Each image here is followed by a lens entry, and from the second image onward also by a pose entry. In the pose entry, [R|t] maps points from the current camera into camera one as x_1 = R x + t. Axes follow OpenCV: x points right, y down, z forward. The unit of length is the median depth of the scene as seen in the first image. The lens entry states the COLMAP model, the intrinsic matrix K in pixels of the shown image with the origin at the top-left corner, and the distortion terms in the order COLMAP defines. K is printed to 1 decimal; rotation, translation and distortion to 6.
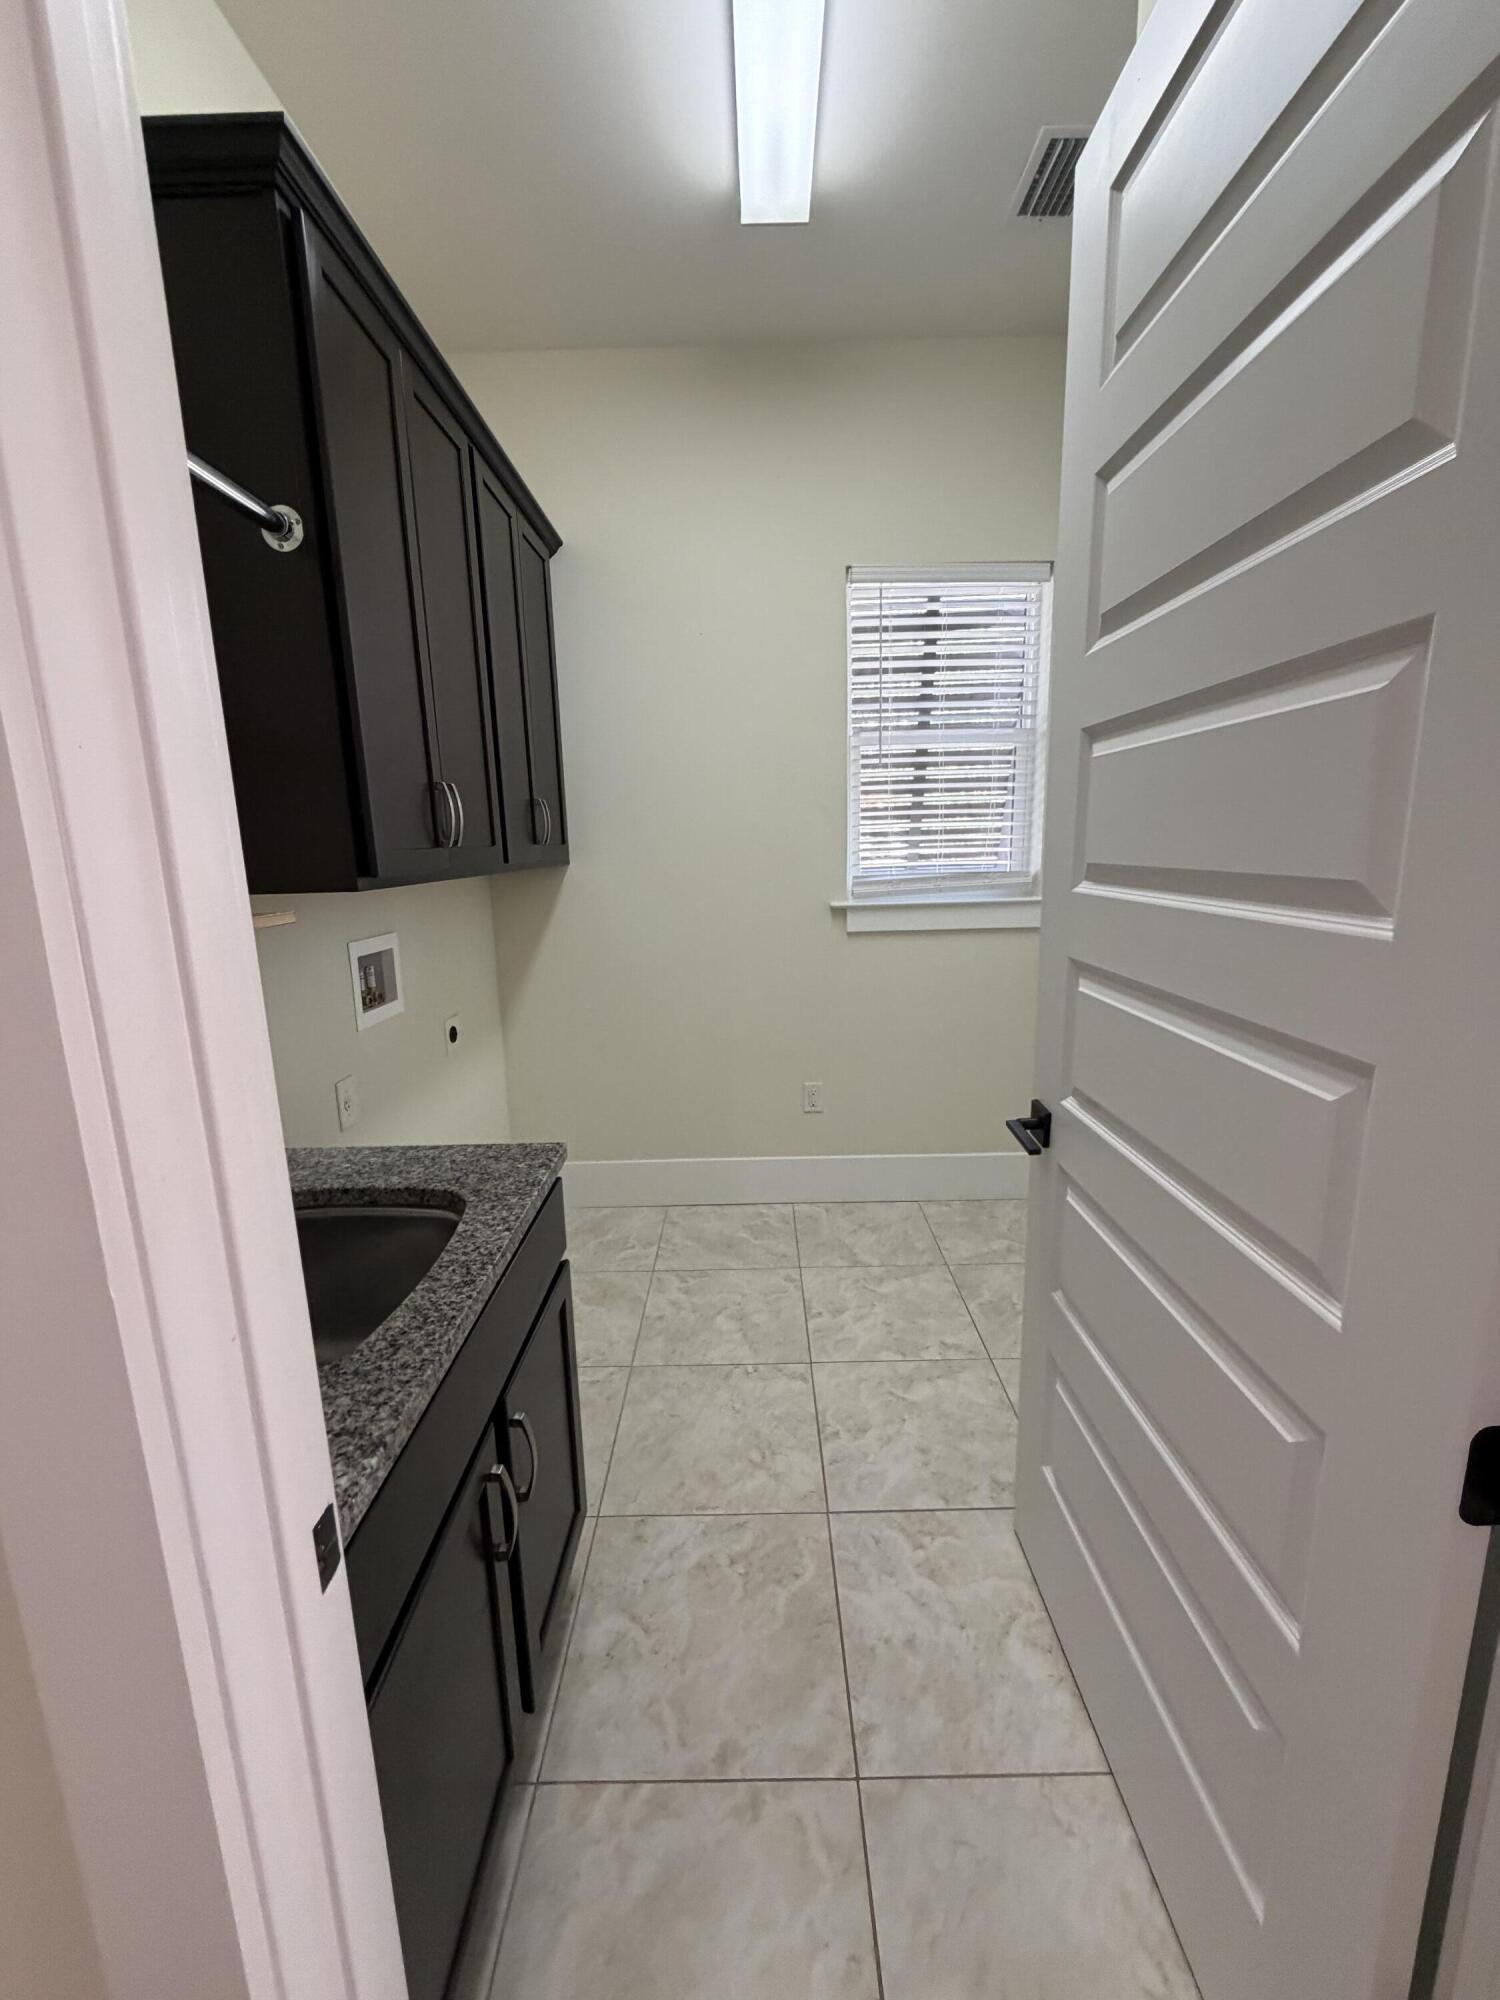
lens RADIAL K [[799.2, 0, 747.8], [0, 799.2, 996.5], [0, 0, 1]] dist [0.002779, -0.000497]
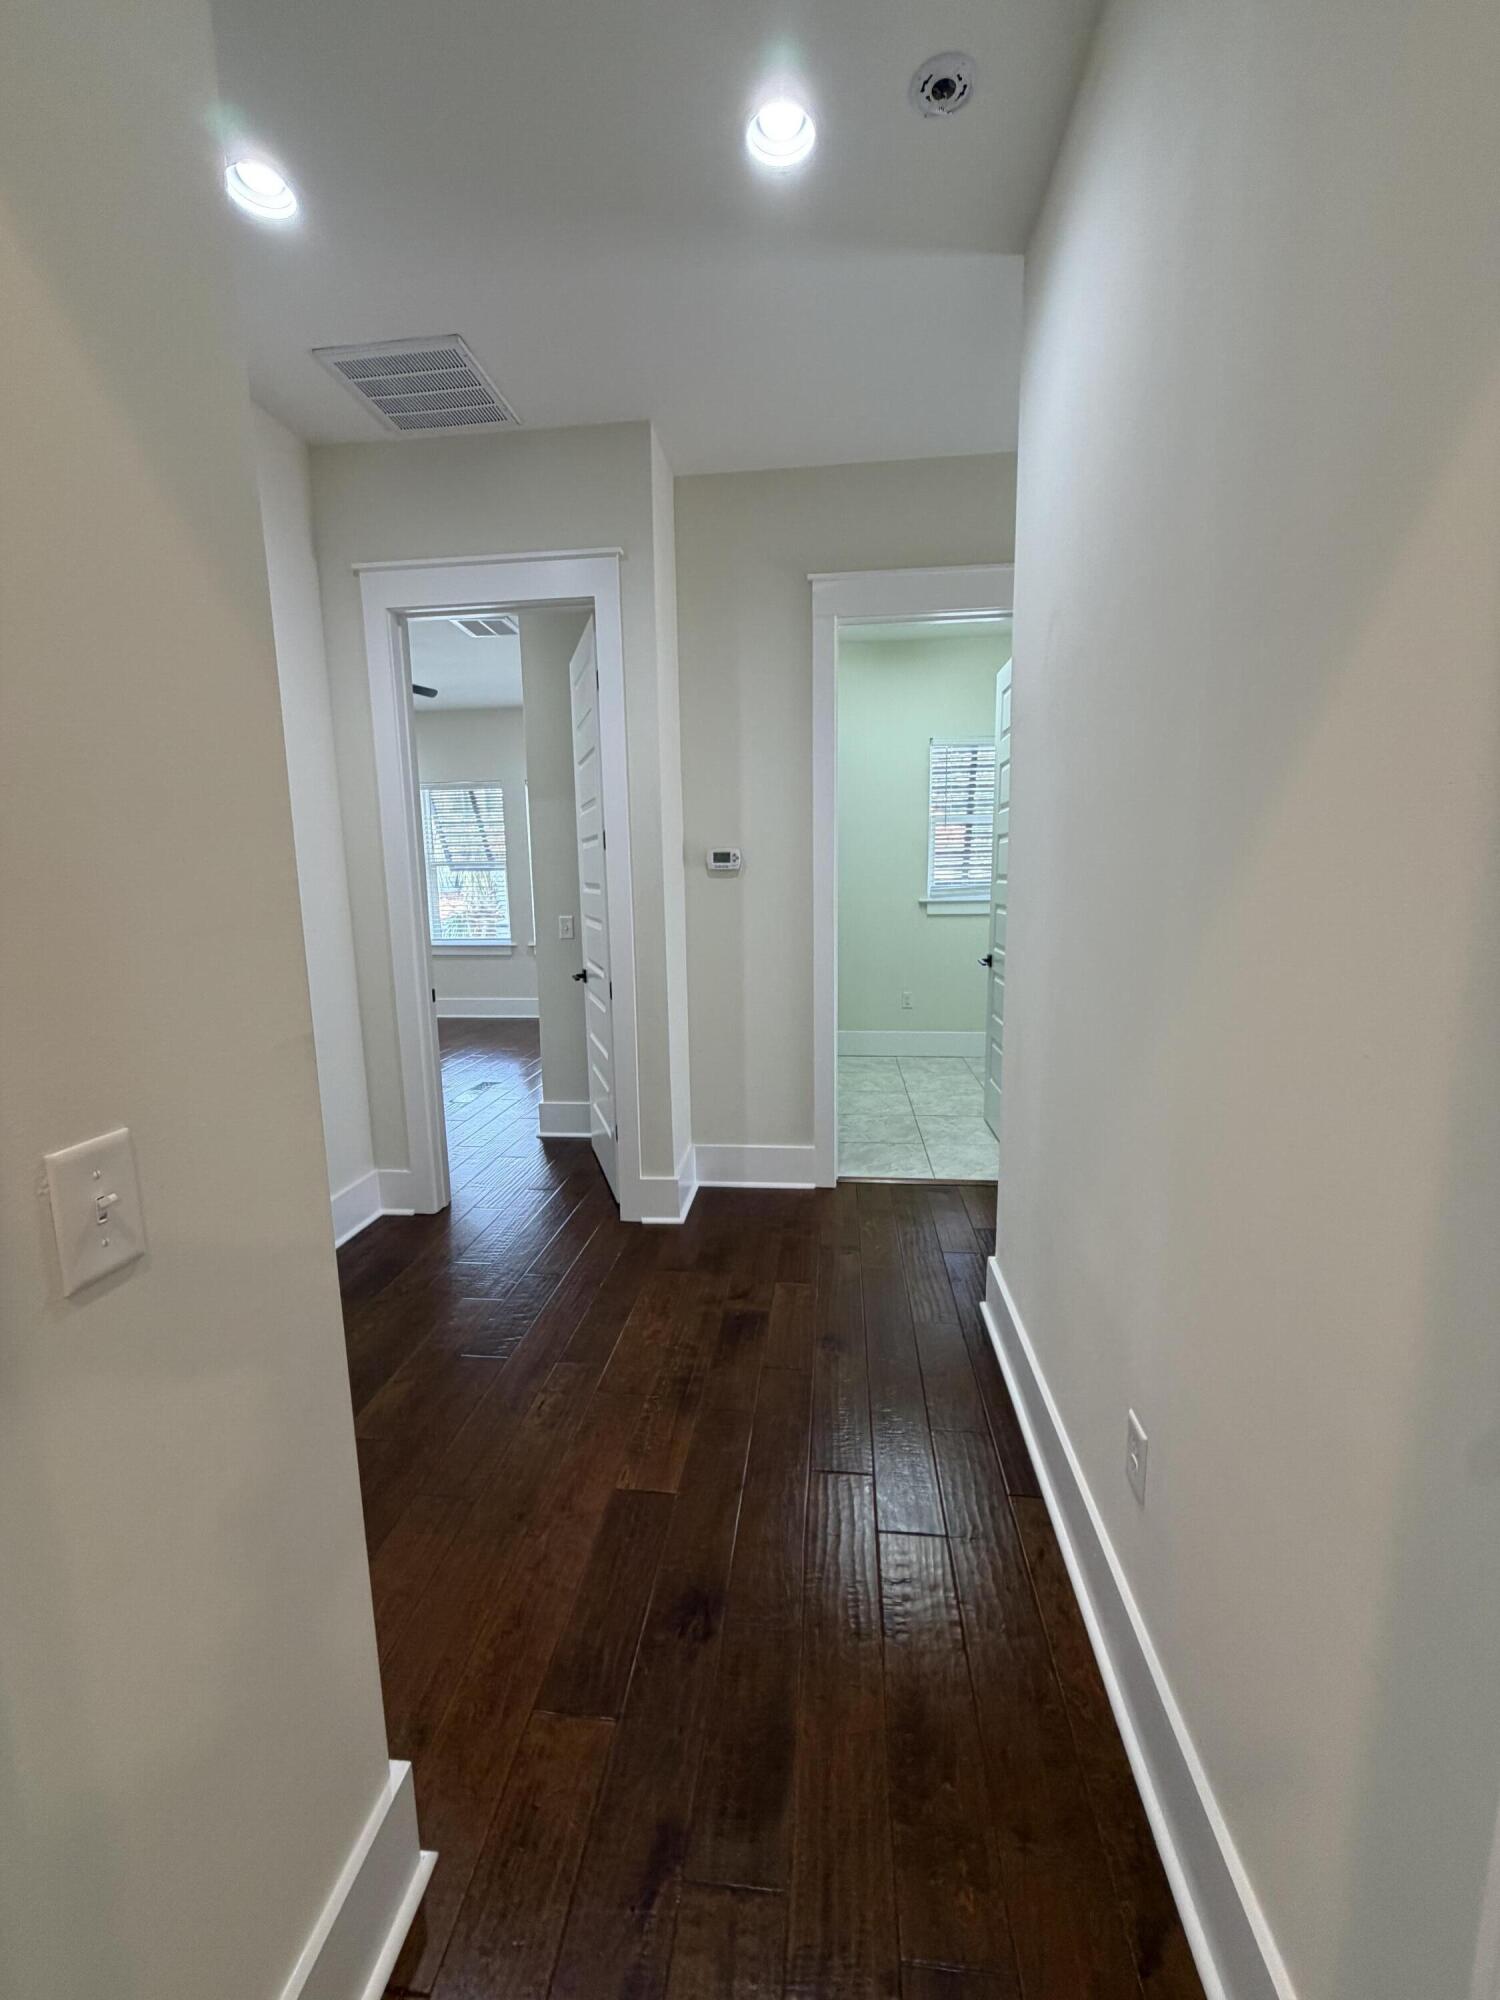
lens RADIAL K [[799.2, 0, 747.8], [0, 799.2, 996.5], [0, 0, 1]] dist [0.002779, -0.000497]
pose [[0.994741, 0.026941, -0.098815, -0.135850], [-0.031225, 0.998627, -0.042066, 0.255843], [0.097546, 0.044930, 0.994216, -1.167958]]
